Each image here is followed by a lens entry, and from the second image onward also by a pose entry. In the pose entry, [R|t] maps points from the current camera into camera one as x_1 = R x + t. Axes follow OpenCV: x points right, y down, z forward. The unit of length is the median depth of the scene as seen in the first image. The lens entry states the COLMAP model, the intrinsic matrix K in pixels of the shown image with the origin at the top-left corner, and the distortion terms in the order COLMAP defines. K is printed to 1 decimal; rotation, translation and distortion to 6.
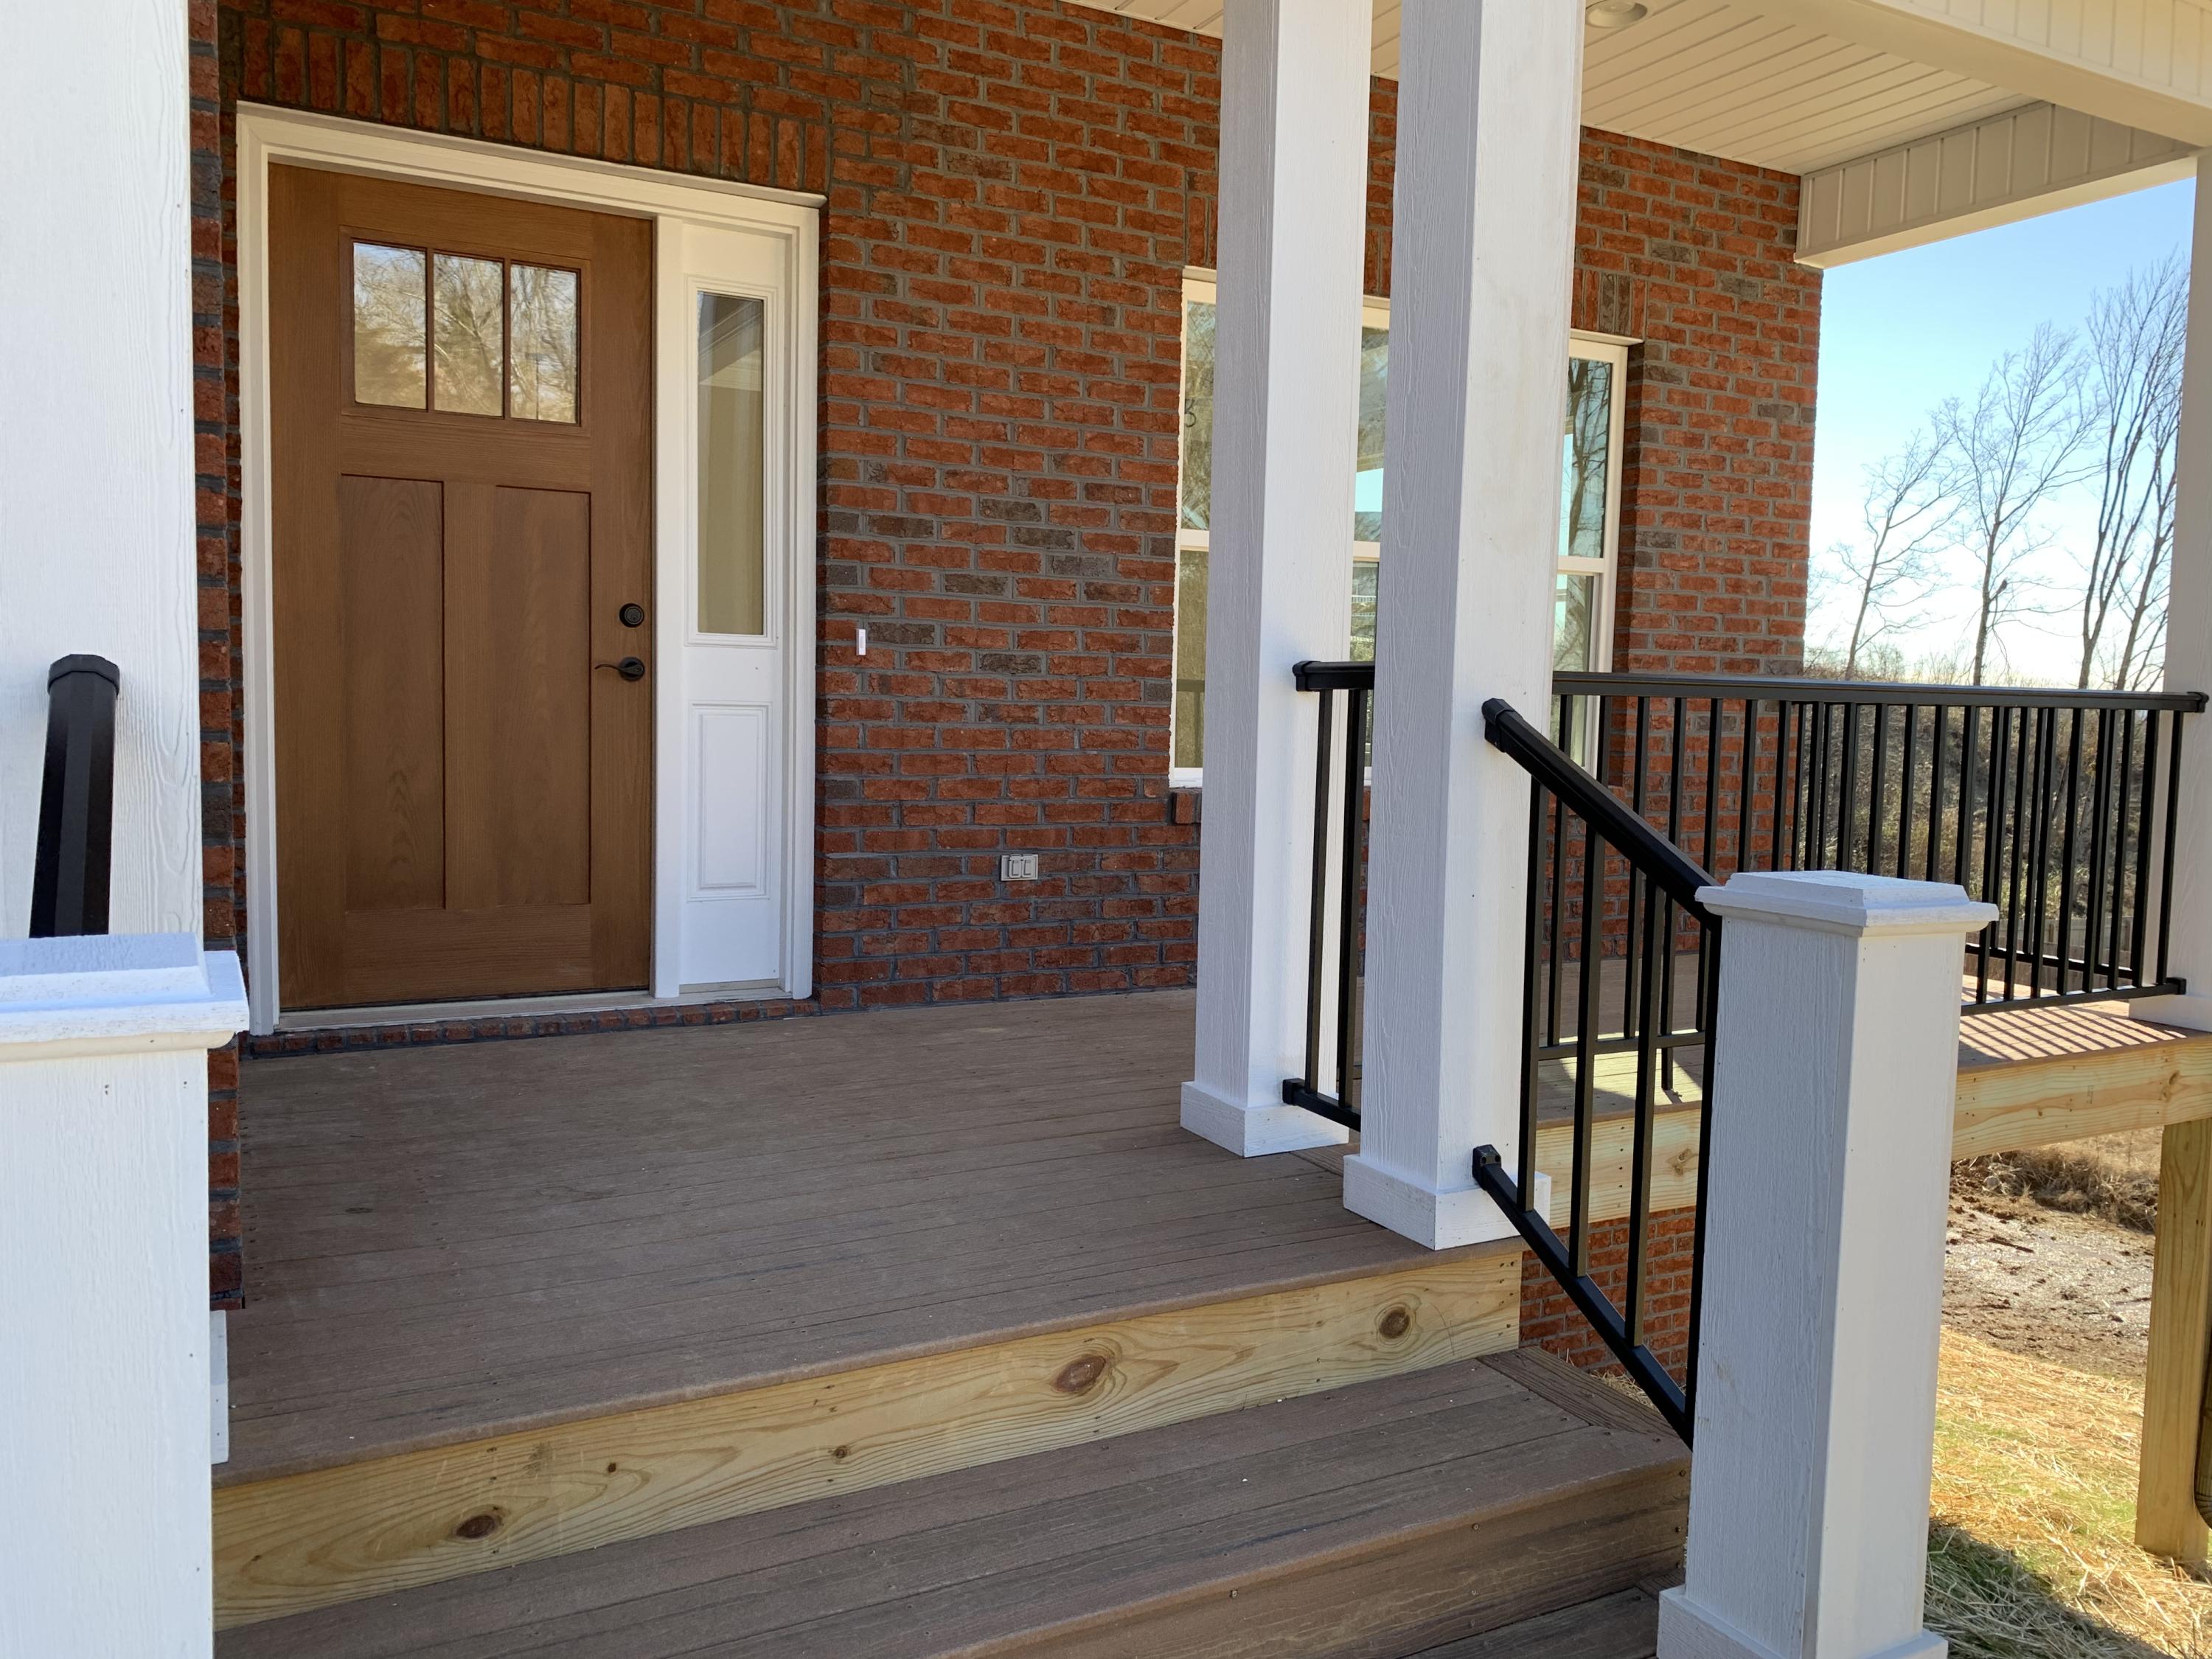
lens RADIAL K [[1687.9, 0, 1116.8], [0, 1687.9, 823.2], [0, 0, 1]] dist [0.049154, -0.081058]
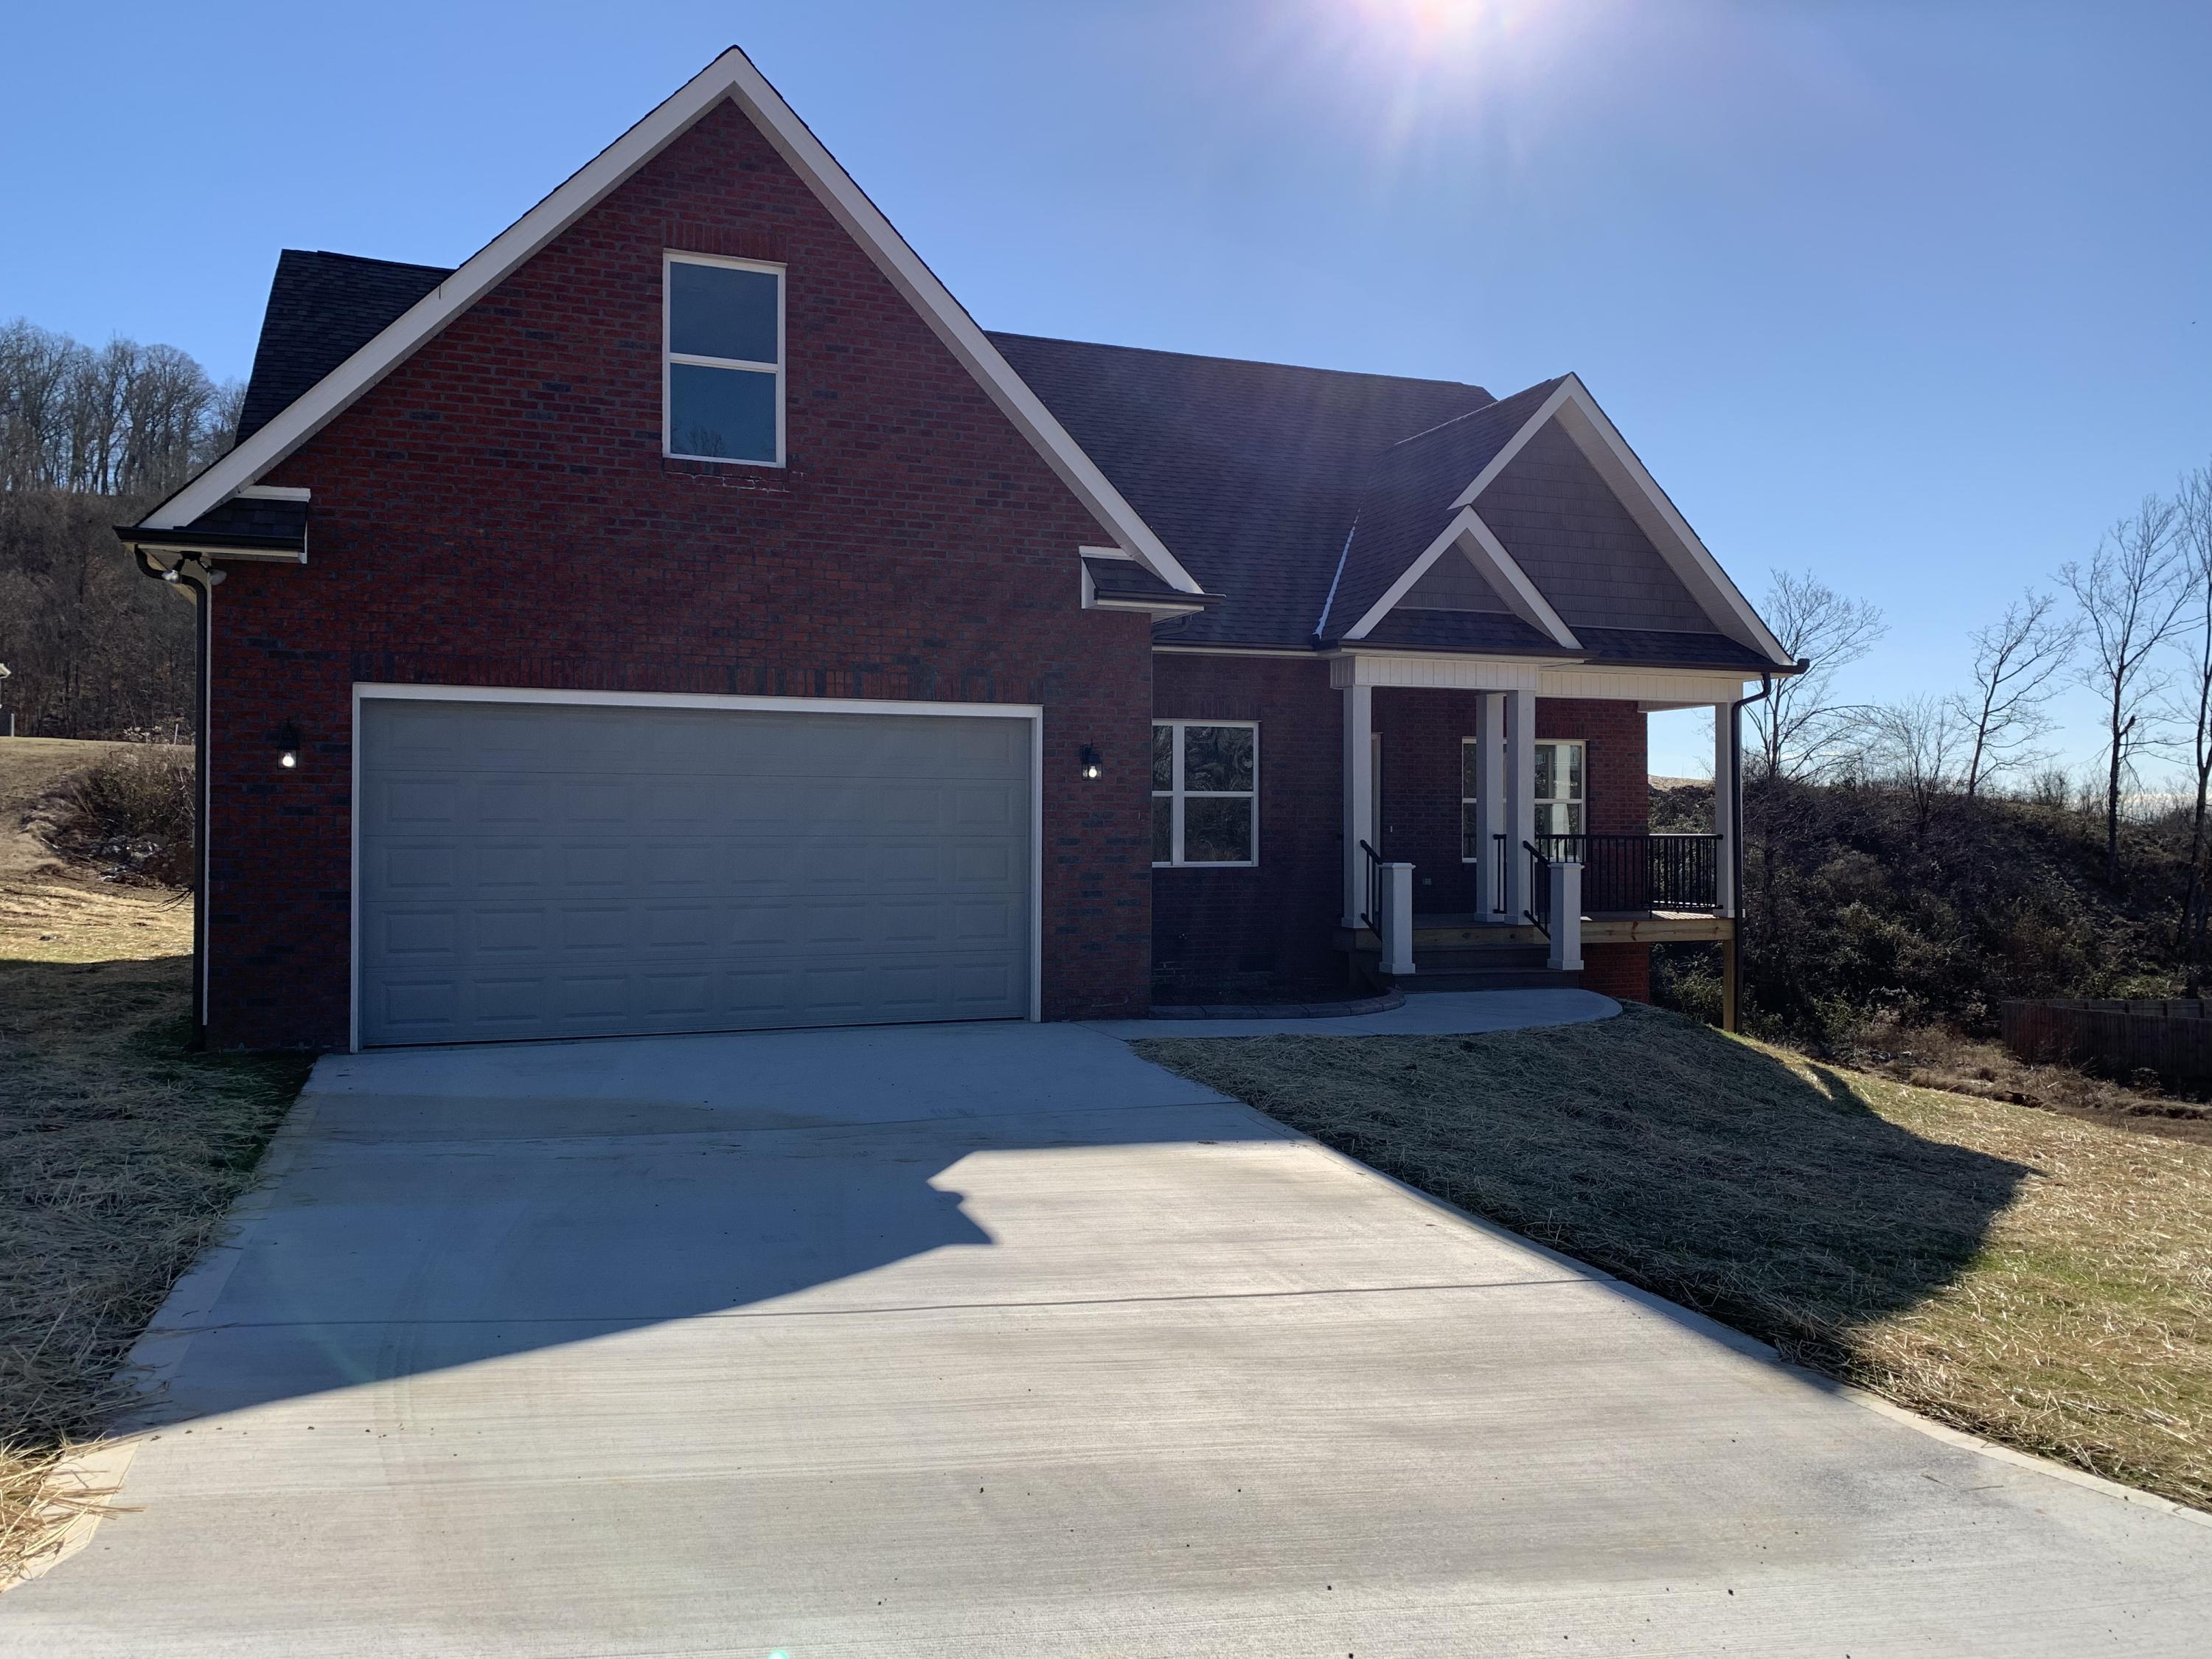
lens RADIAL K [[1687.9, 0, 1116.8], [0, 1687.9, 823.2], [0, 0, 1]] dist [0.049154, -0.081058]
pose [[0.993072, -0.022081, -0.115414, -0.026048], [0.012521, 0.996478, -0.082914, 0.016975], [0.116838, 0.080894, 0.989851, -0.251667]]
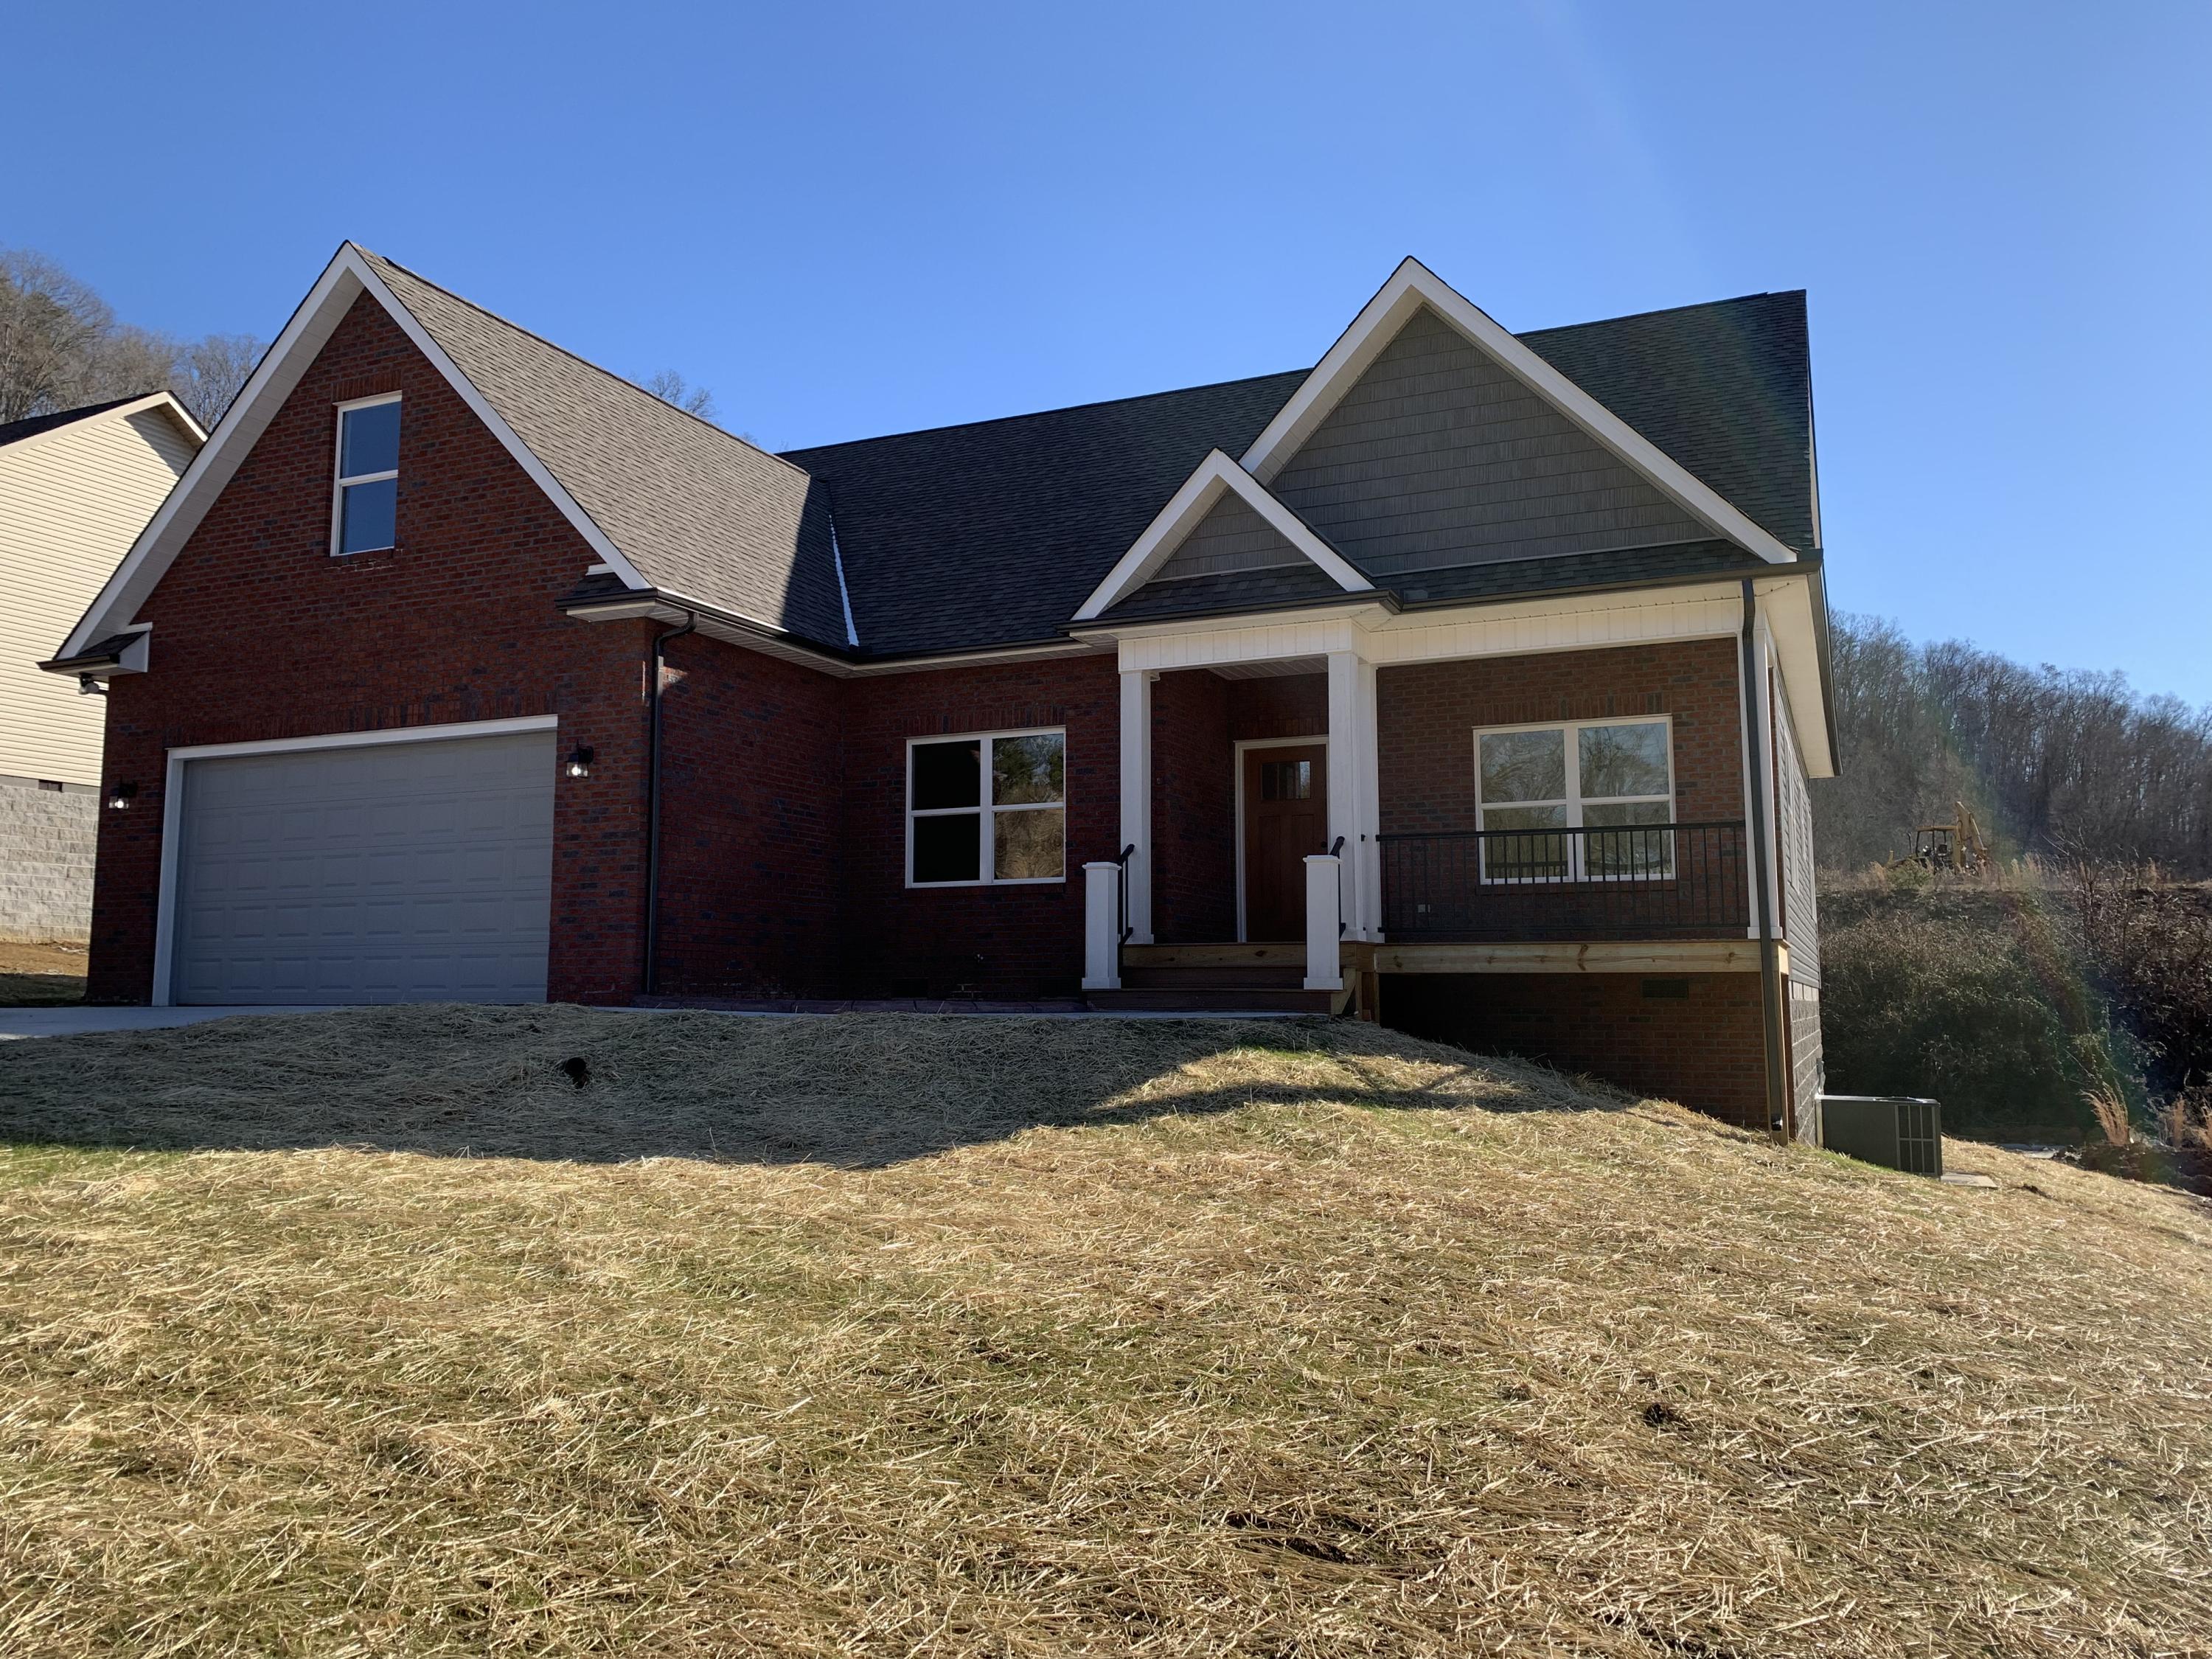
lens RADIAL K [[1642.2, 0, 1161.1], [0, 1642.2, 823.5], [0, 0, 1]] dist [0.004446, -0.068488]
pose [[0.636161, -0.109144, -0.763798, 0.167137], [-0.039943, 0.983958, -0.173872, 0.035427], [0.770522, 0.141119, 0.621596, -0.115502]]
